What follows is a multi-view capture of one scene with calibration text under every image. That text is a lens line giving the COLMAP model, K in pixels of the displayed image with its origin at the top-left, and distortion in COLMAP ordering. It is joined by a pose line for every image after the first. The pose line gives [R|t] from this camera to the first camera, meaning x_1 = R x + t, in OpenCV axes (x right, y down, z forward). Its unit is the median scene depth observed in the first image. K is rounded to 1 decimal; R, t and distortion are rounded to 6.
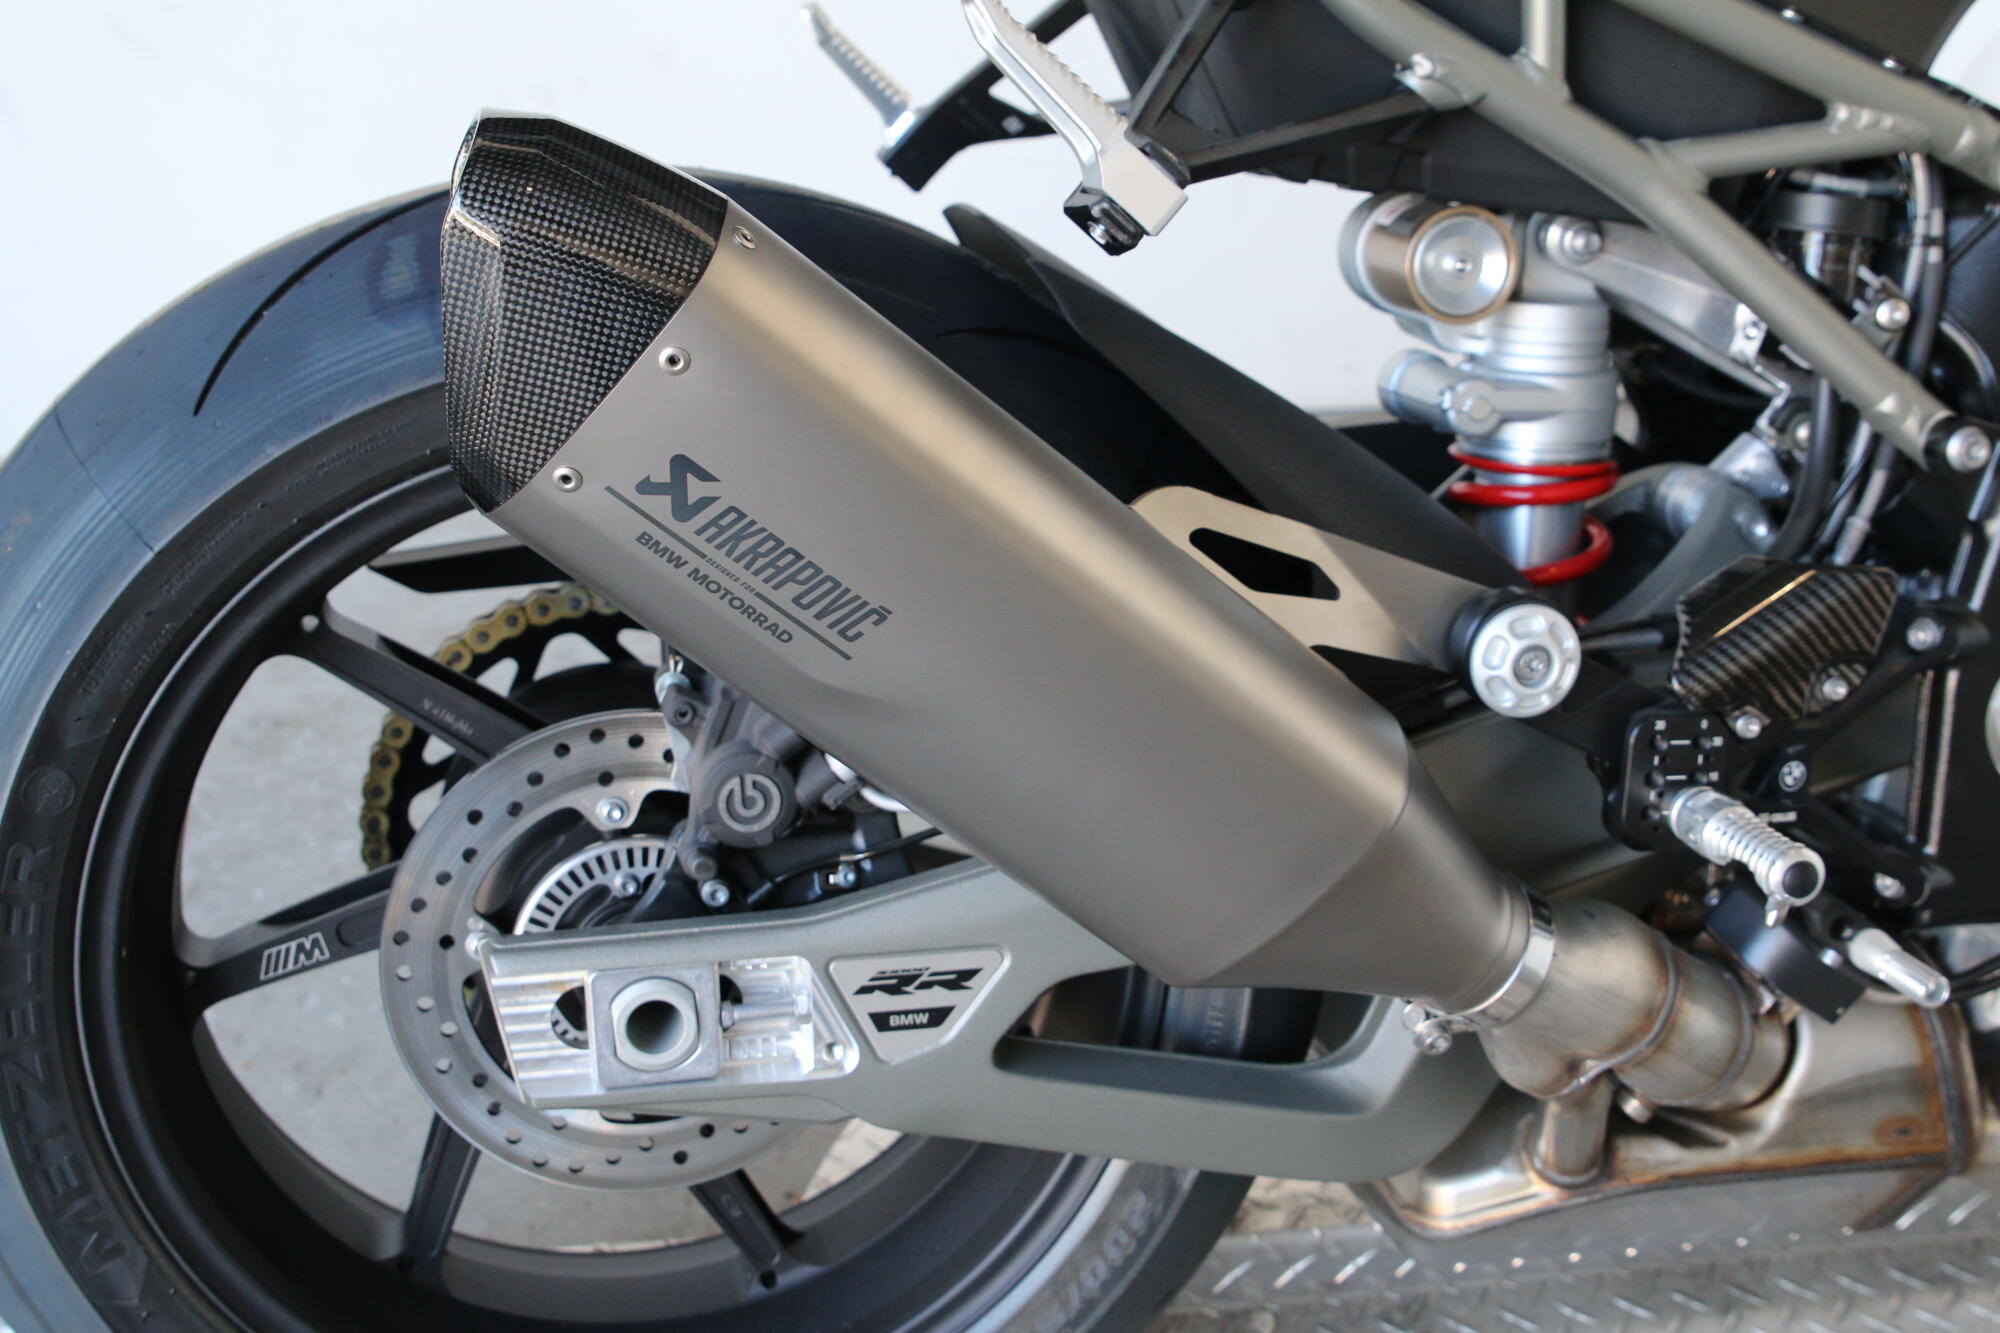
lens RADIAL K [[2456.6, 0, 1027.4], [0, 2456.6, 646.6], [0, 0, 1]] dist [-0.090397, 0.000000]
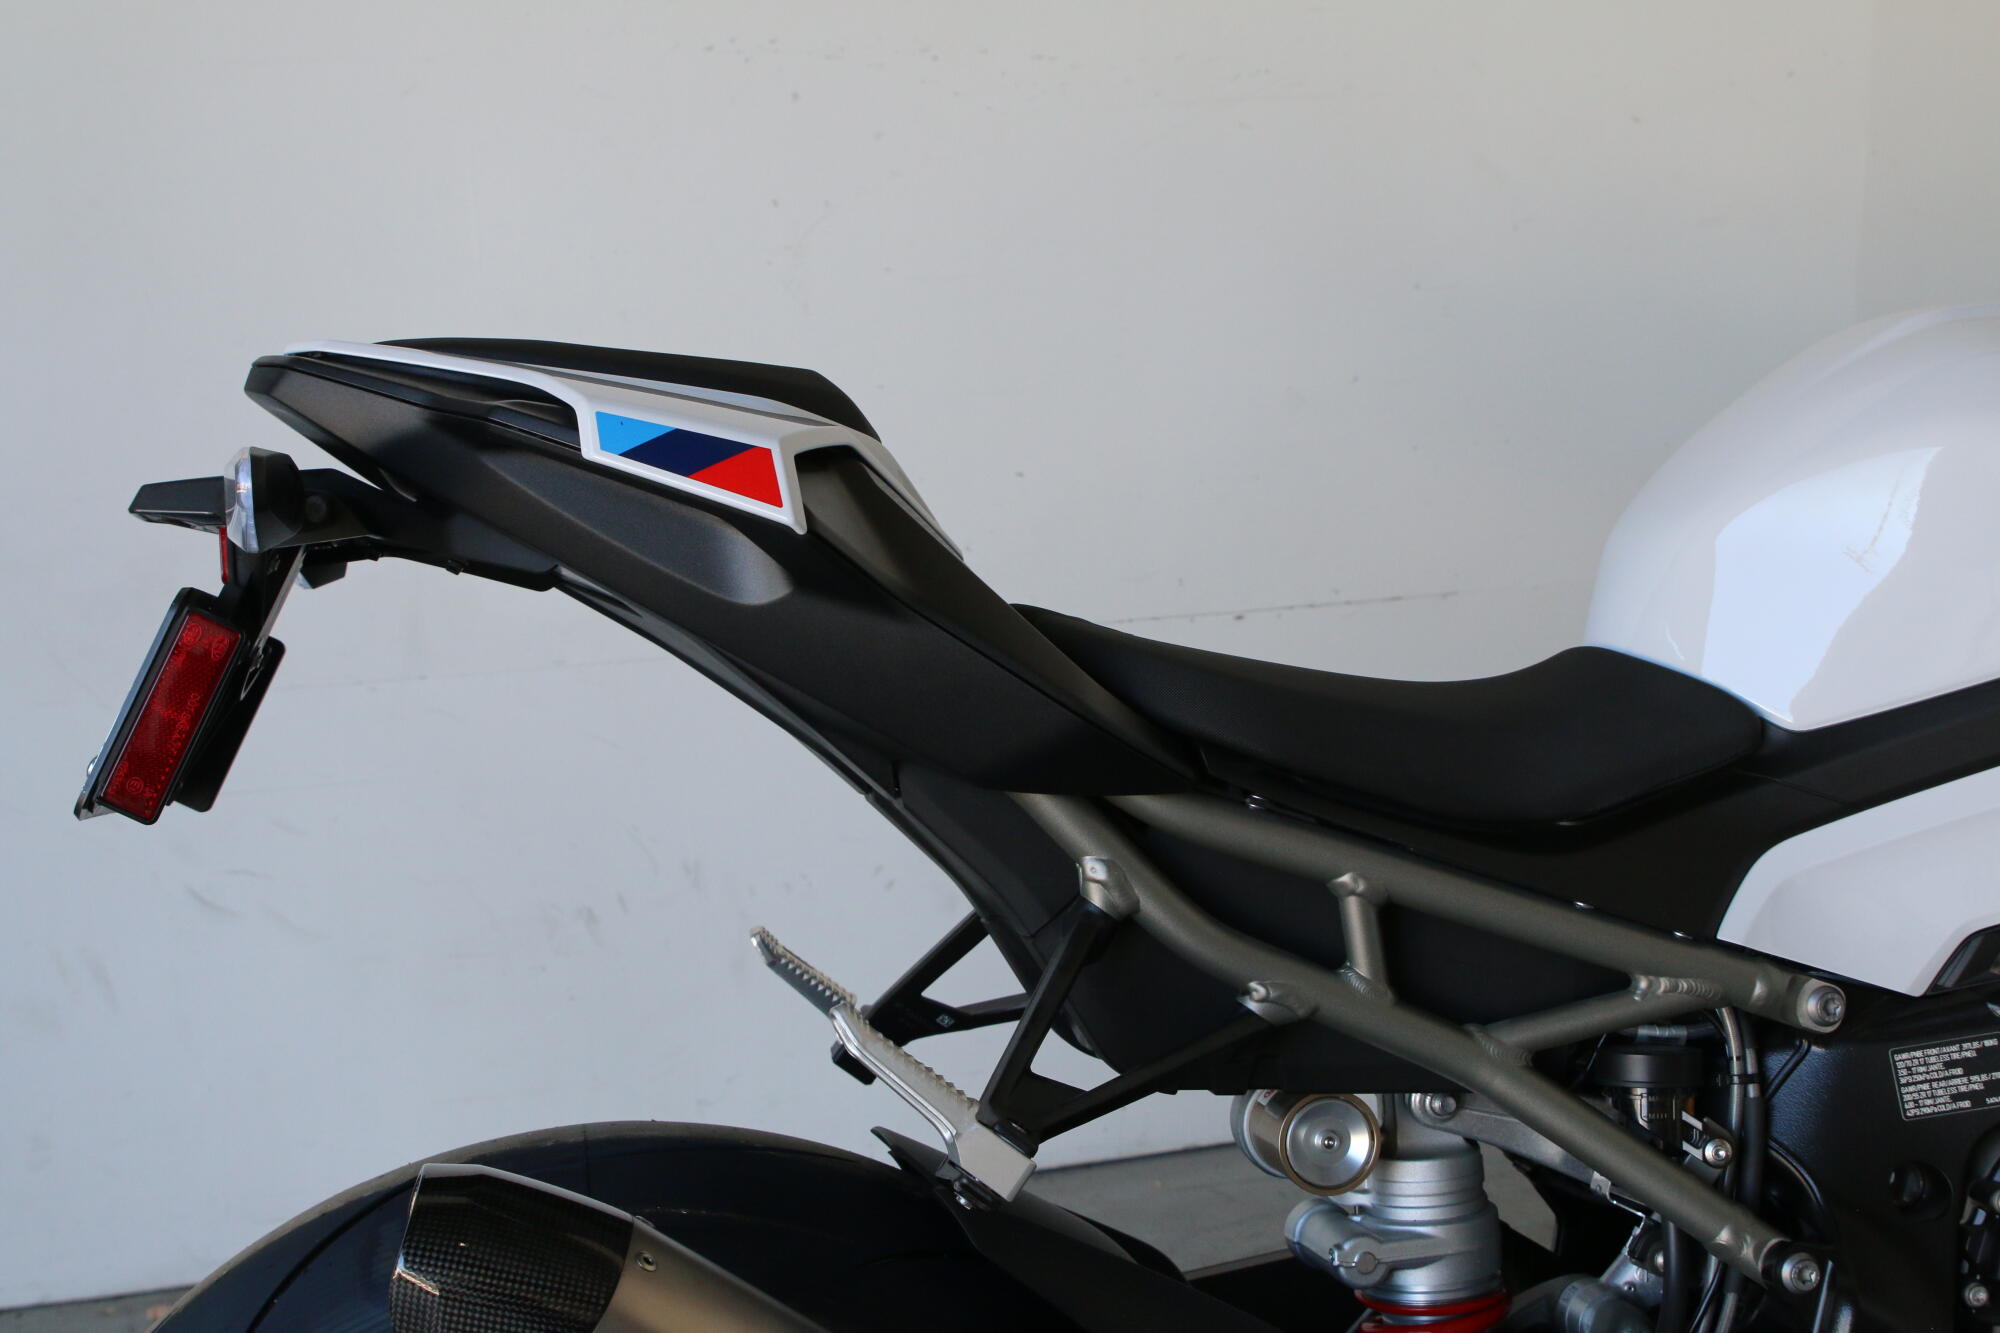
lens RADIAL K [[2456.6, 0, 999.2], [0, 2456.6, 685.7], [0, 0, 1]] dist [-0.090397, 0.000000]
pose [[0.993616, -0.100757, -0.050756, 0.111553], [0.085800, 0.966989, -0.239939, -0.108498], [0.073256, 0.234052, 0.969460, -0.154822]]
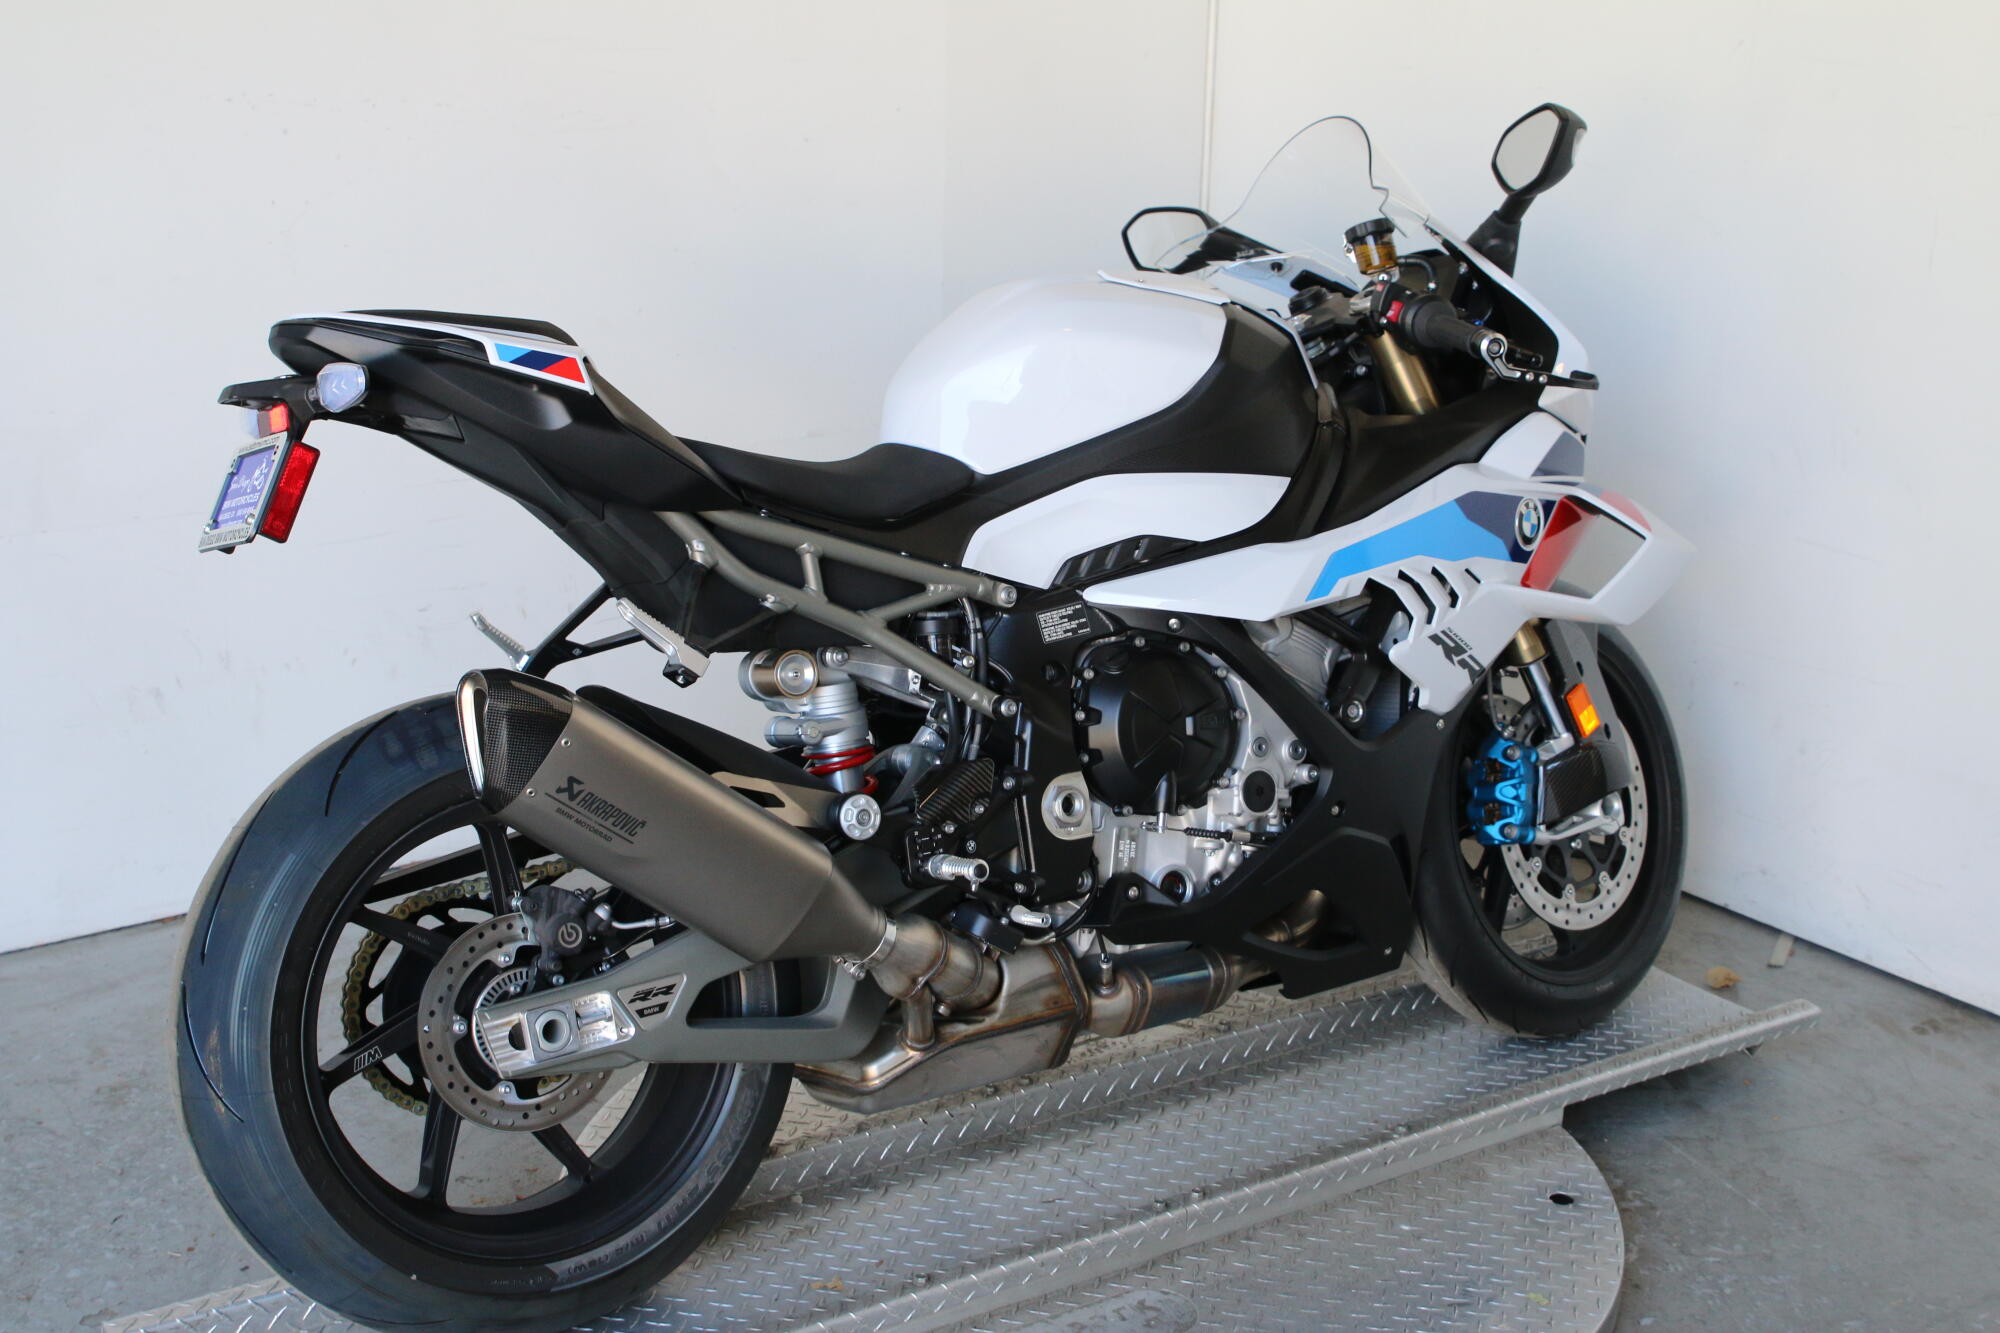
lens RADIAL K [[2456.6, 0, 1004.9], [0, 2456.6, 653.5], [0, 0, 1]] dist [-0.090397, 0.000000]
pose [[0.928687, -0.168132, 0.330562, -0.454804], [0.229113, 0.960998, -0.154886, 0.262238], [-0.291628, 0.219577, 0.930988, -1.403794]]
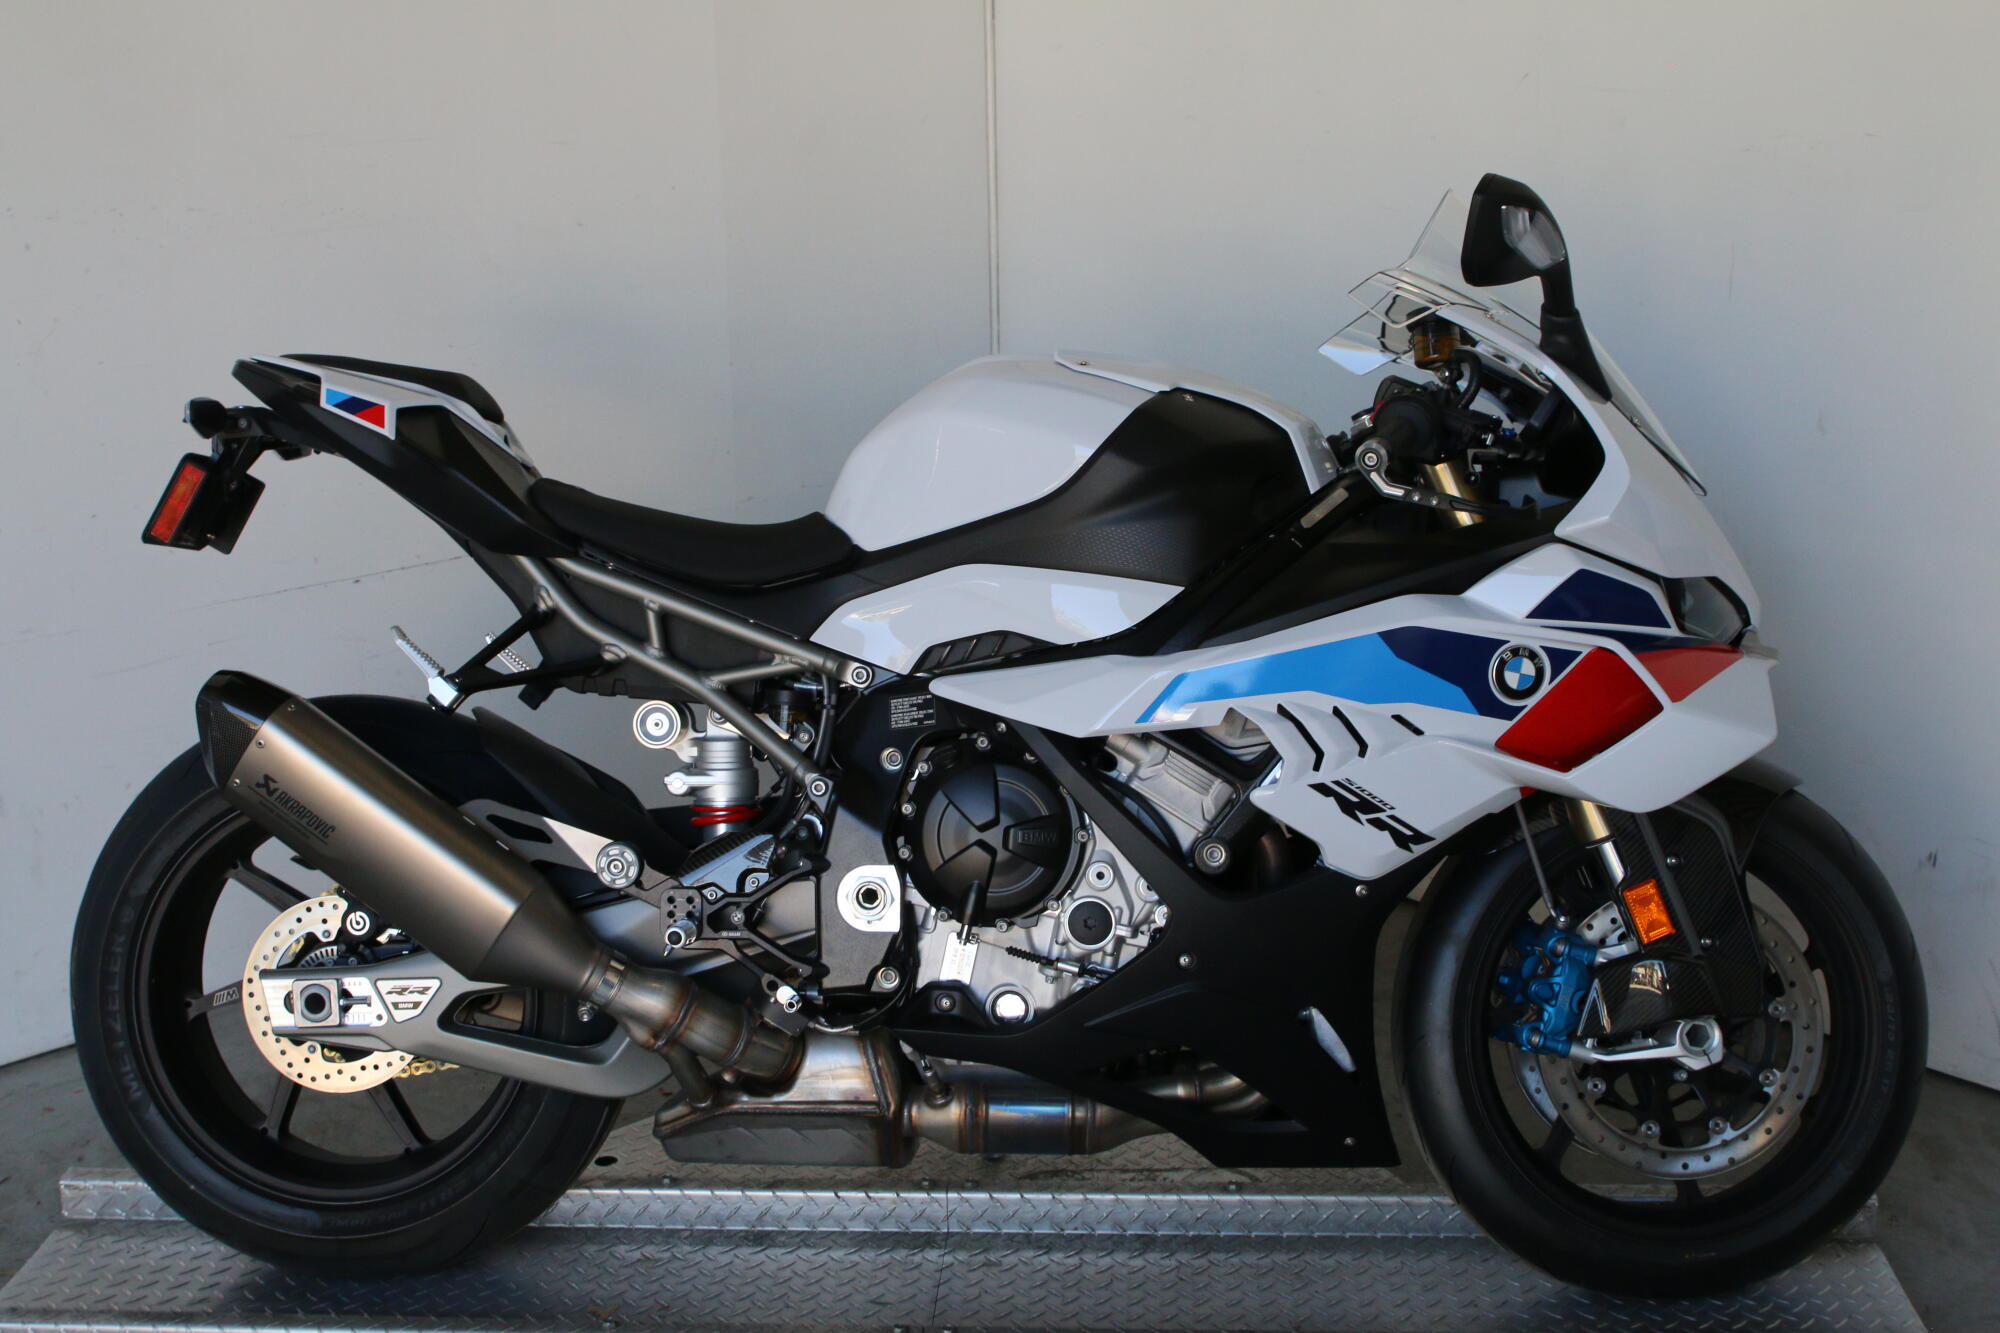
lens RADIAL K [[2456.6, 0, 1013.6], [0, 2456.6, 678.1], [0, 0, 1]] dist [-0.090397, 0.000000]
pose [[0.960271, -0.036250, -0.276706, 1.294522], [-0.030342, 0.972088, -0.232648, 0.392365], [0.277416, 0.231801, 0.932367, -1.324444]]
